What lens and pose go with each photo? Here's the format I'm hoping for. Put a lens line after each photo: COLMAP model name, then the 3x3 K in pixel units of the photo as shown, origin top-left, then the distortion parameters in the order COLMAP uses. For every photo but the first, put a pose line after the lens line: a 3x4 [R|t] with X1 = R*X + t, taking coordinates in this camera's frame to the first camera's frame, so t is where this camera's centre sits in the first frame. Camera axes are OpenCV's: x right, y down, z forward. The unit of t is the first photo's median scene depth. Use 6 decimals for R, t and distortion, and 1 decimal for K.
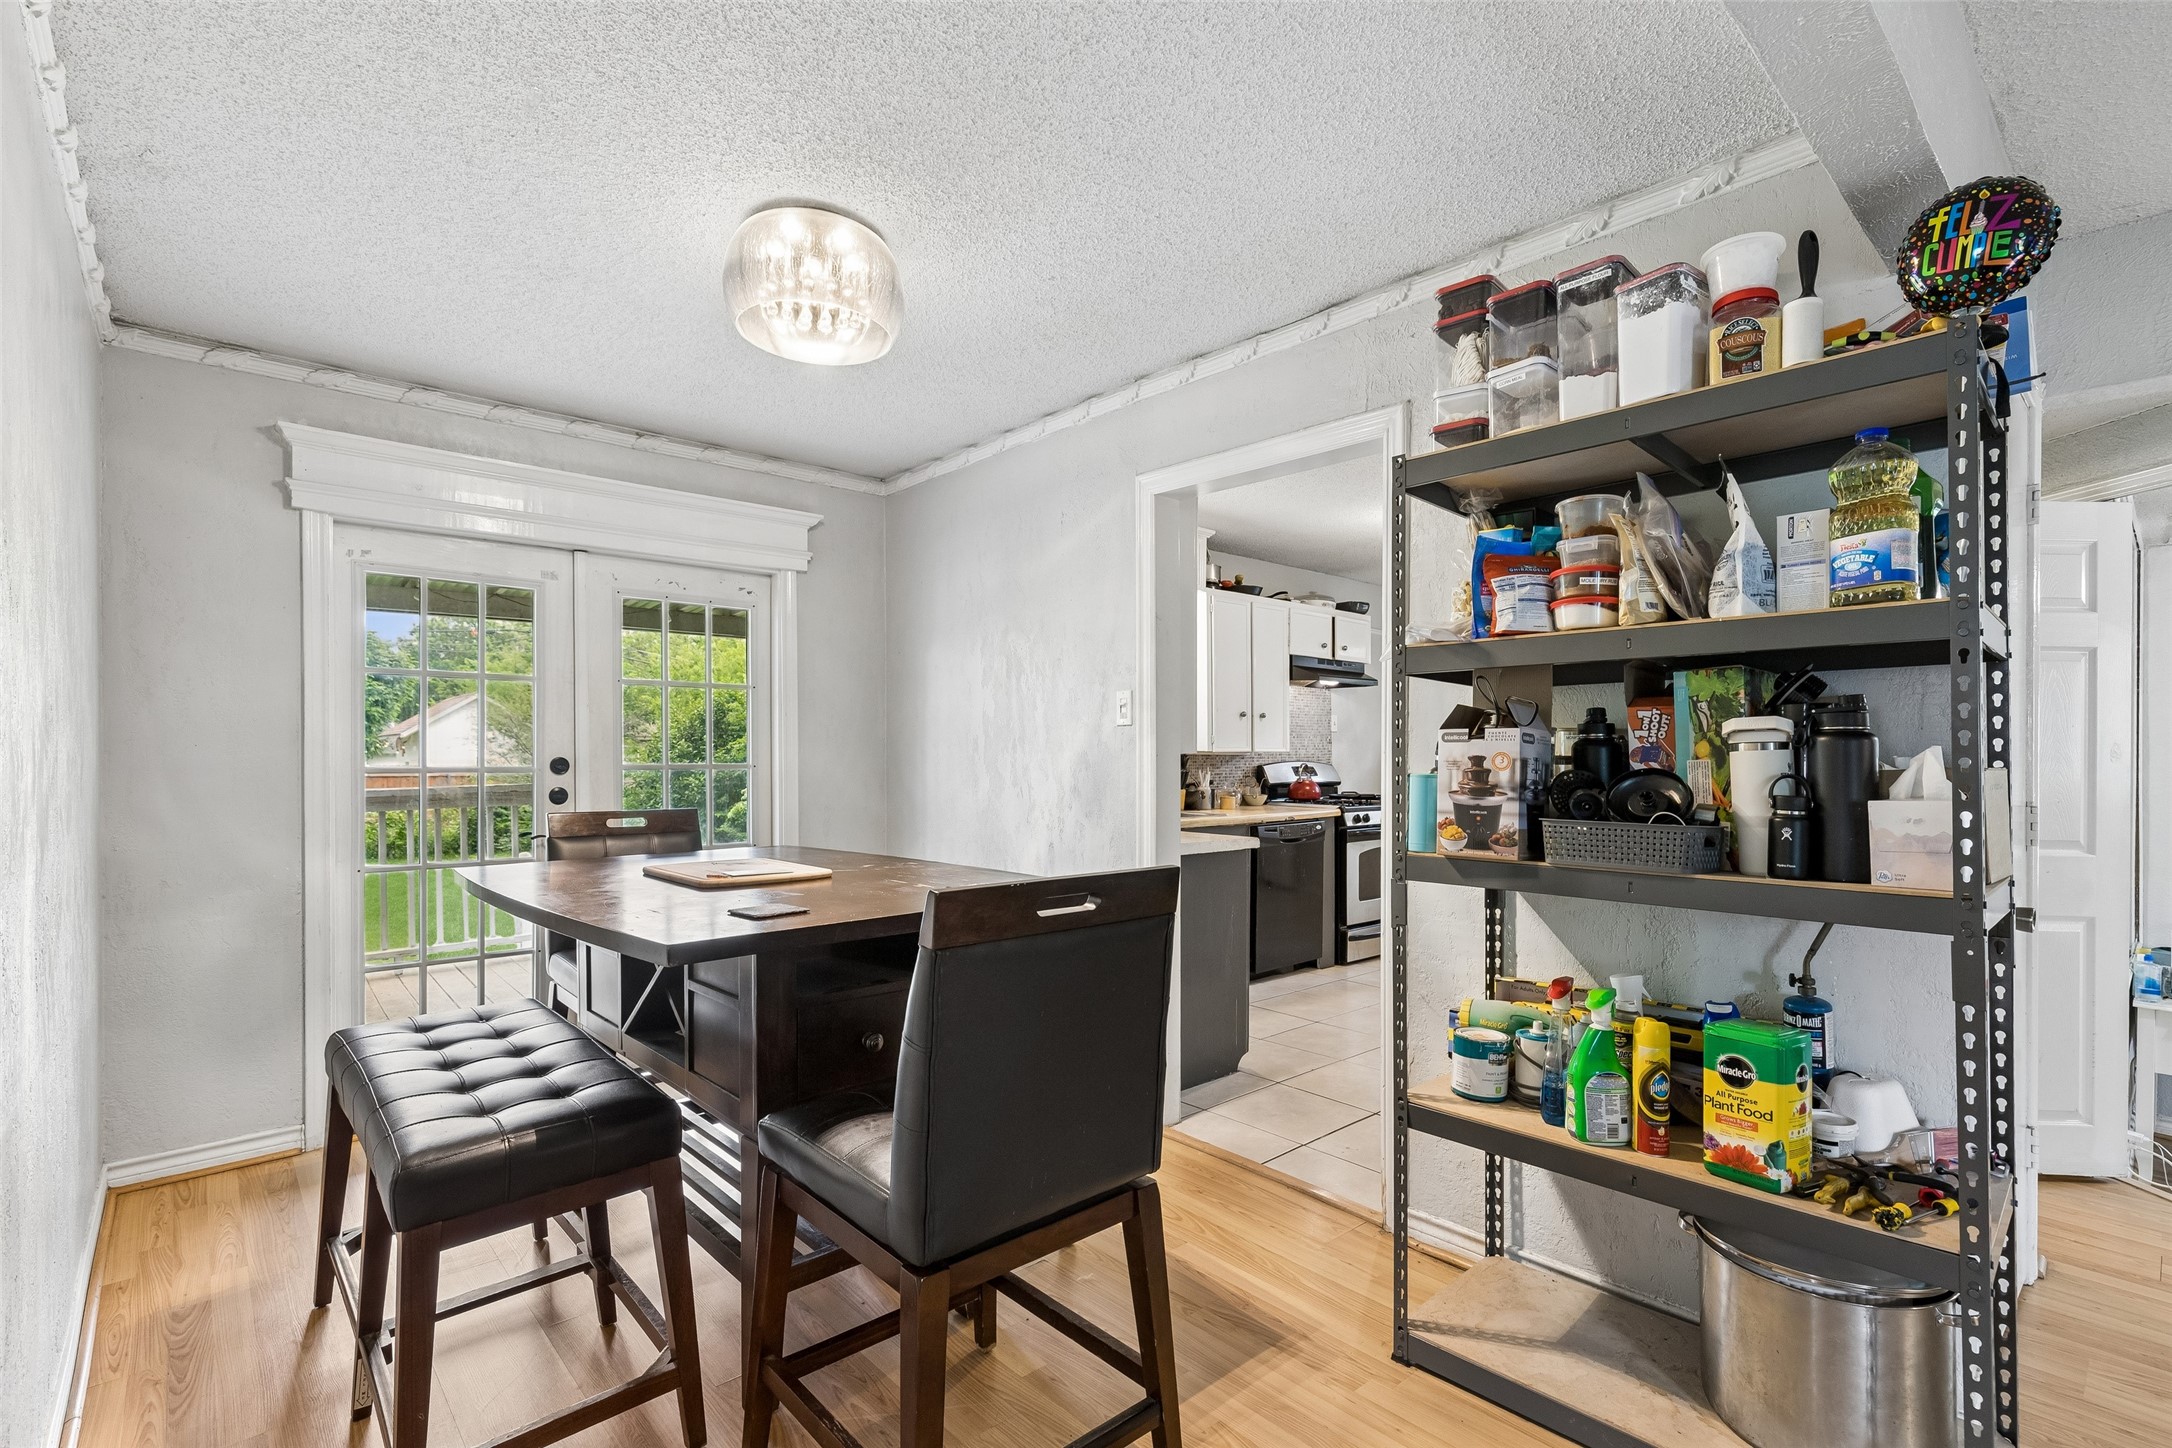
lens RADIAL K [[980.3, 0, 1103.7], [0, 980.3, 735.4], [0, 0, 1]] dist [0.011501, -0.003522]
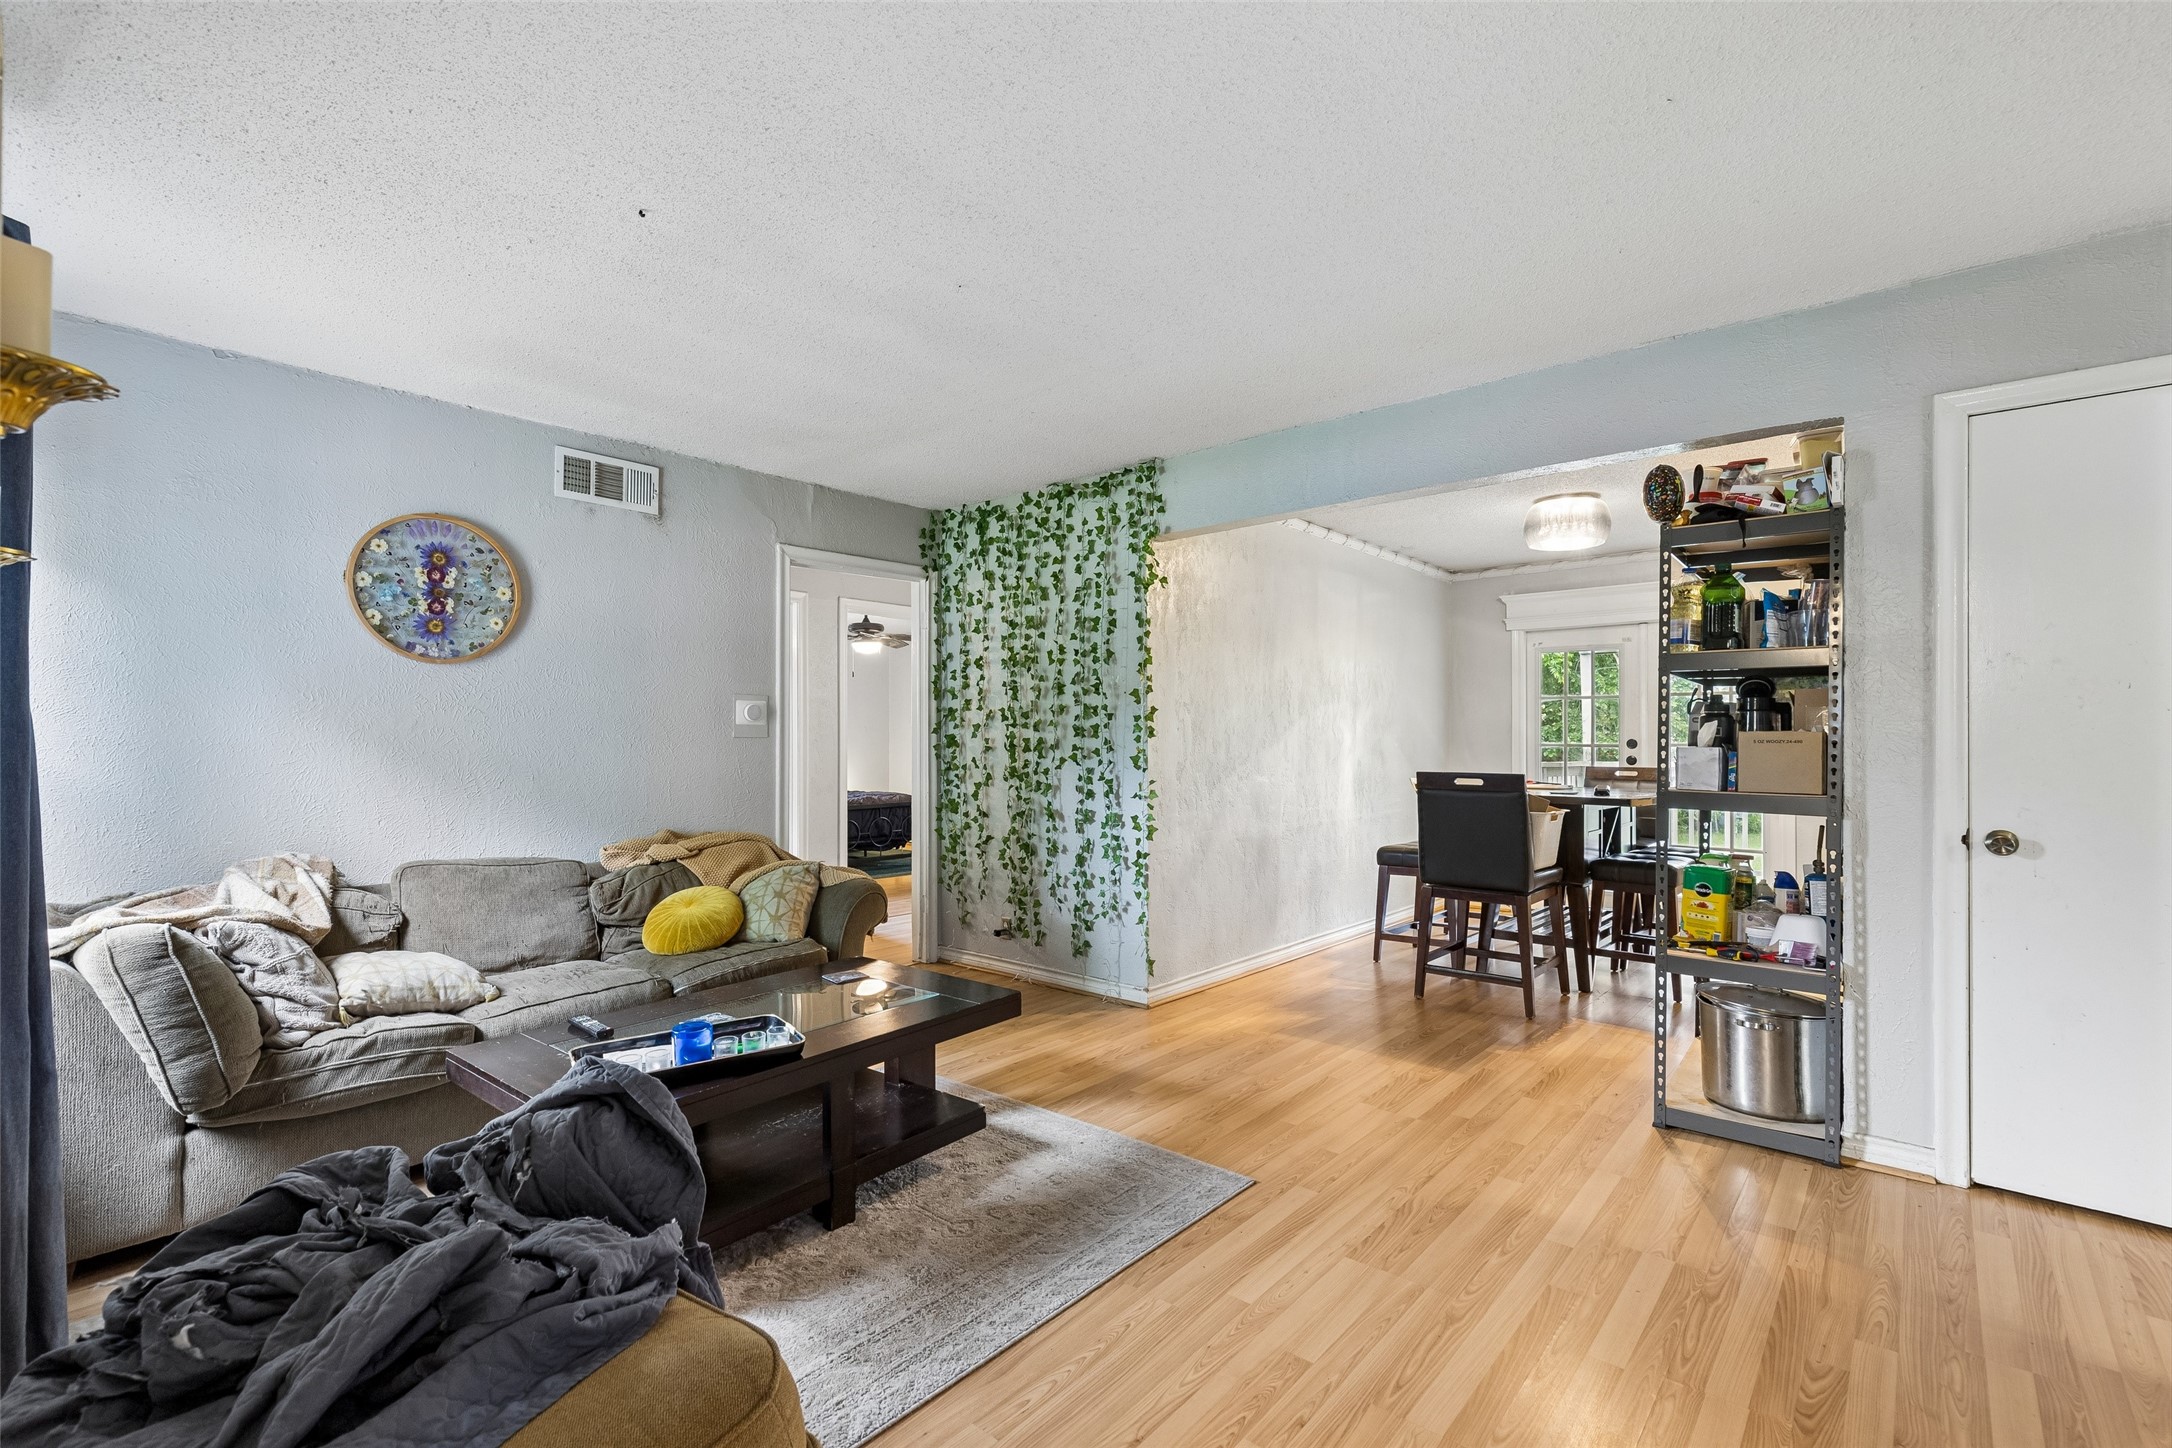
lens RADIAL K [[980.3, 0, 1087.3], [0, 980.3, 728.2], [0, 0, 1]] dist [0.011501, -0.003522]
pose [[0.115952, -0.015342, -0.993136, 1.359938], [0.012120, 0.999828, -0.014030, 0.018313], [0.993181, -0.010410, 0.116118, -0.247455]]
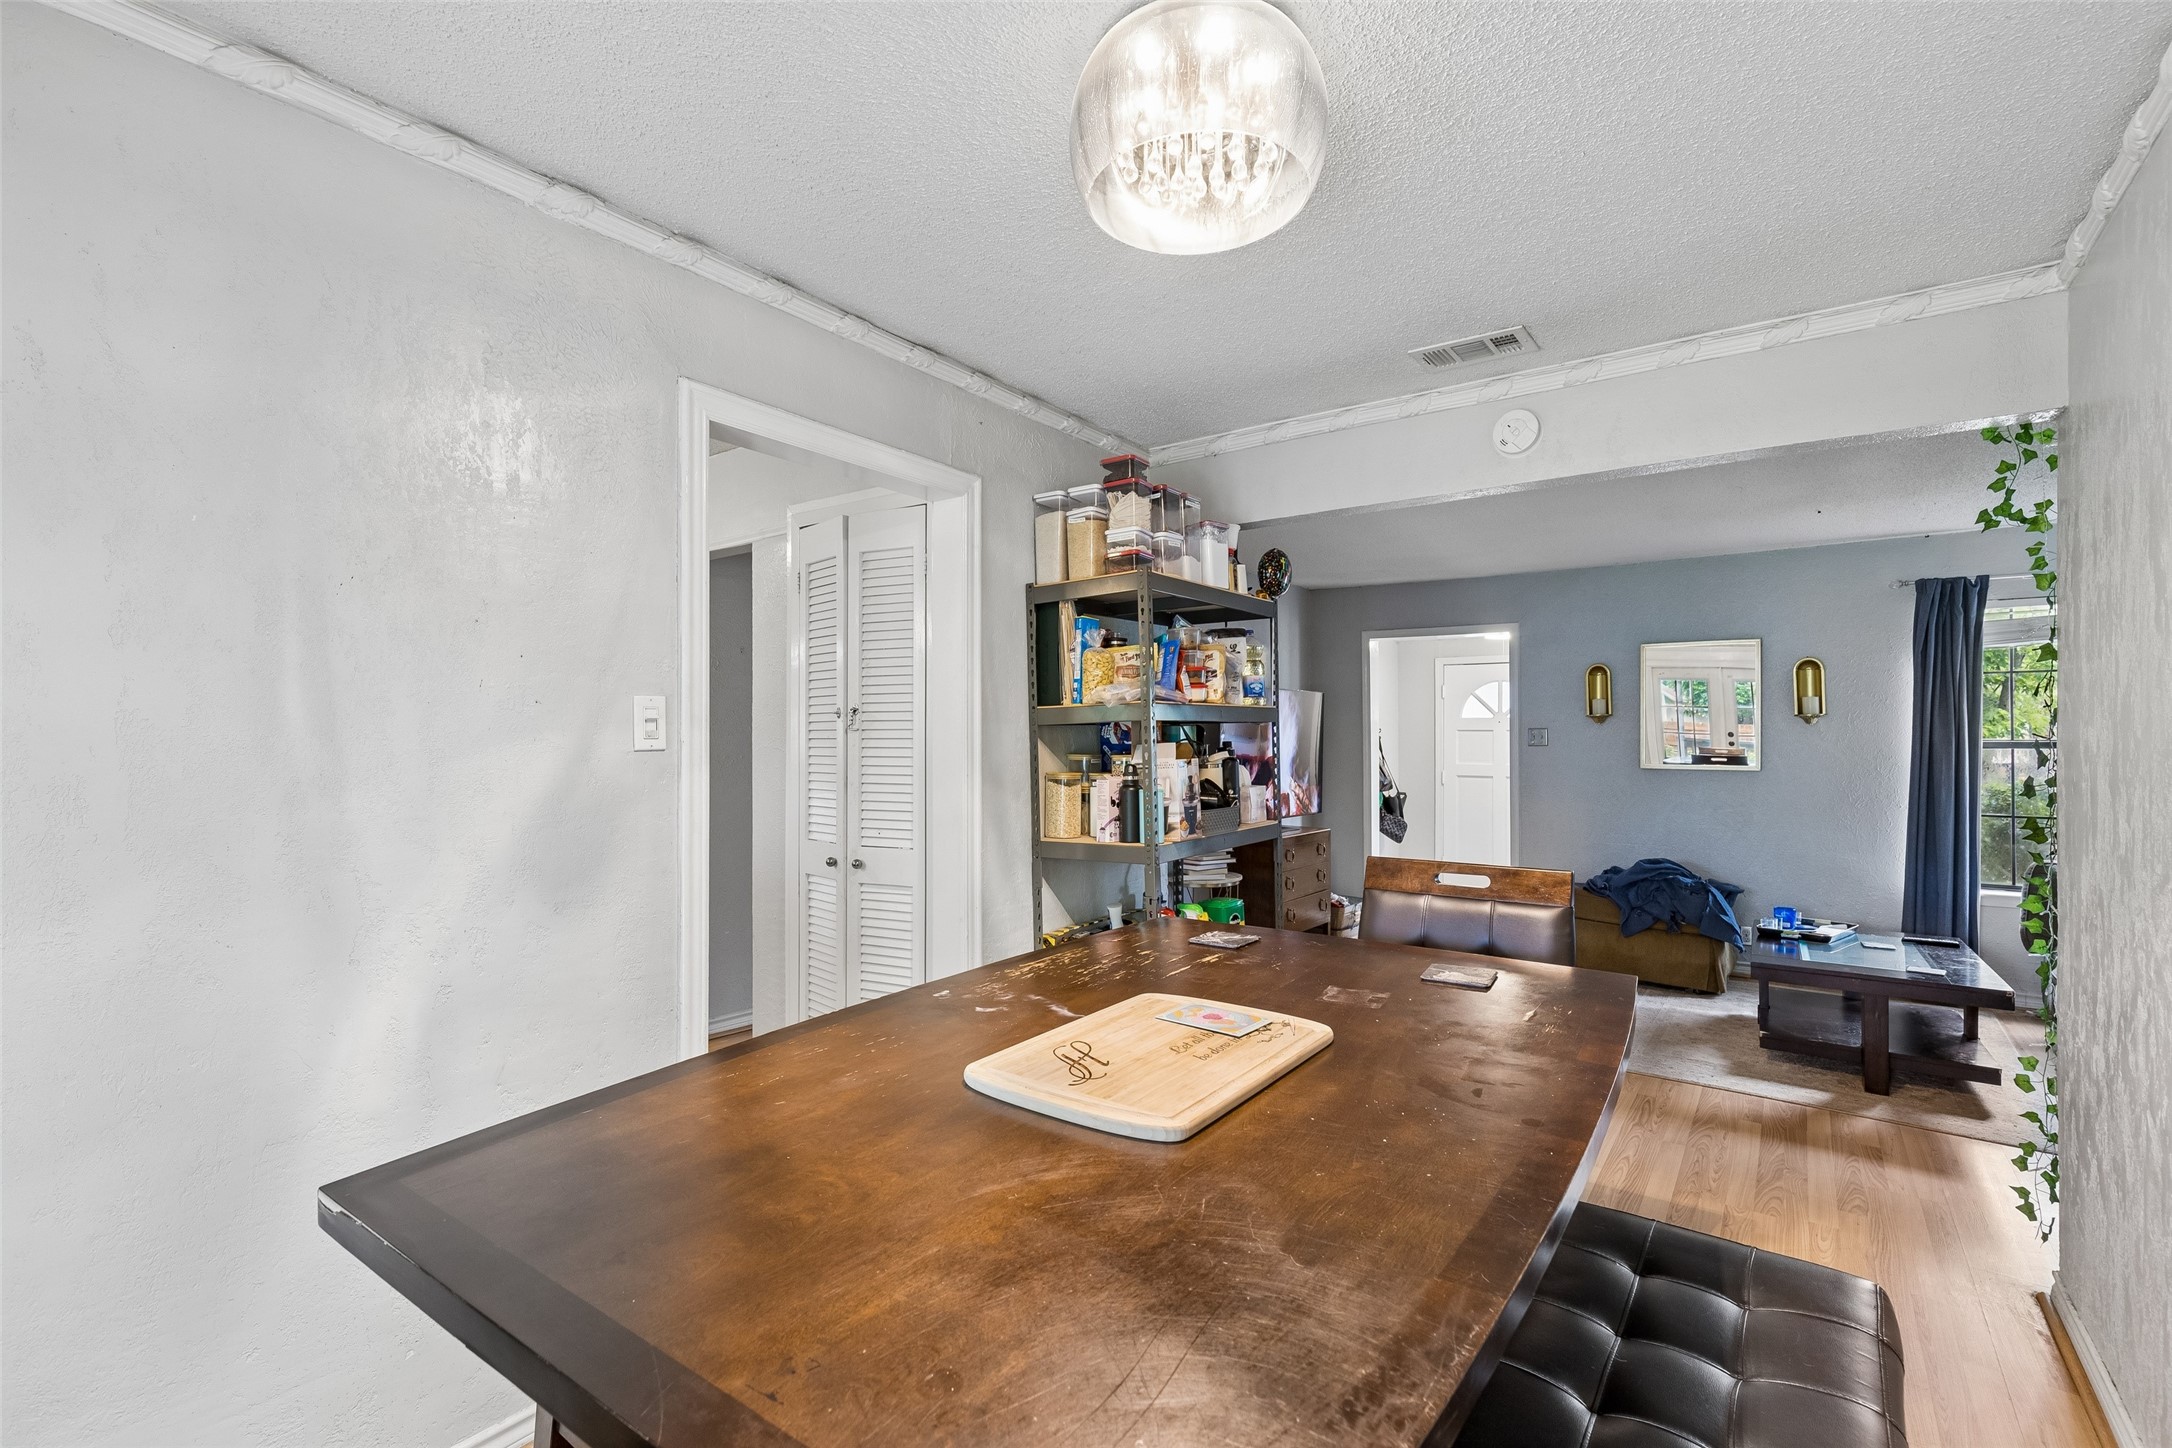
lens RADIAL K [[980.3, 0, 1074.0], [0, 980.3, 709.0], [0, 0, 1]] dist [0.011501, -0.003522]
pose [[-0.184748, 0.023783, 0.982498, -0.722536], [-0.014742, 0.999528, -0.026967, -0.026204], [-0.982675, -0.019466, -0.184310, 0.923877]]
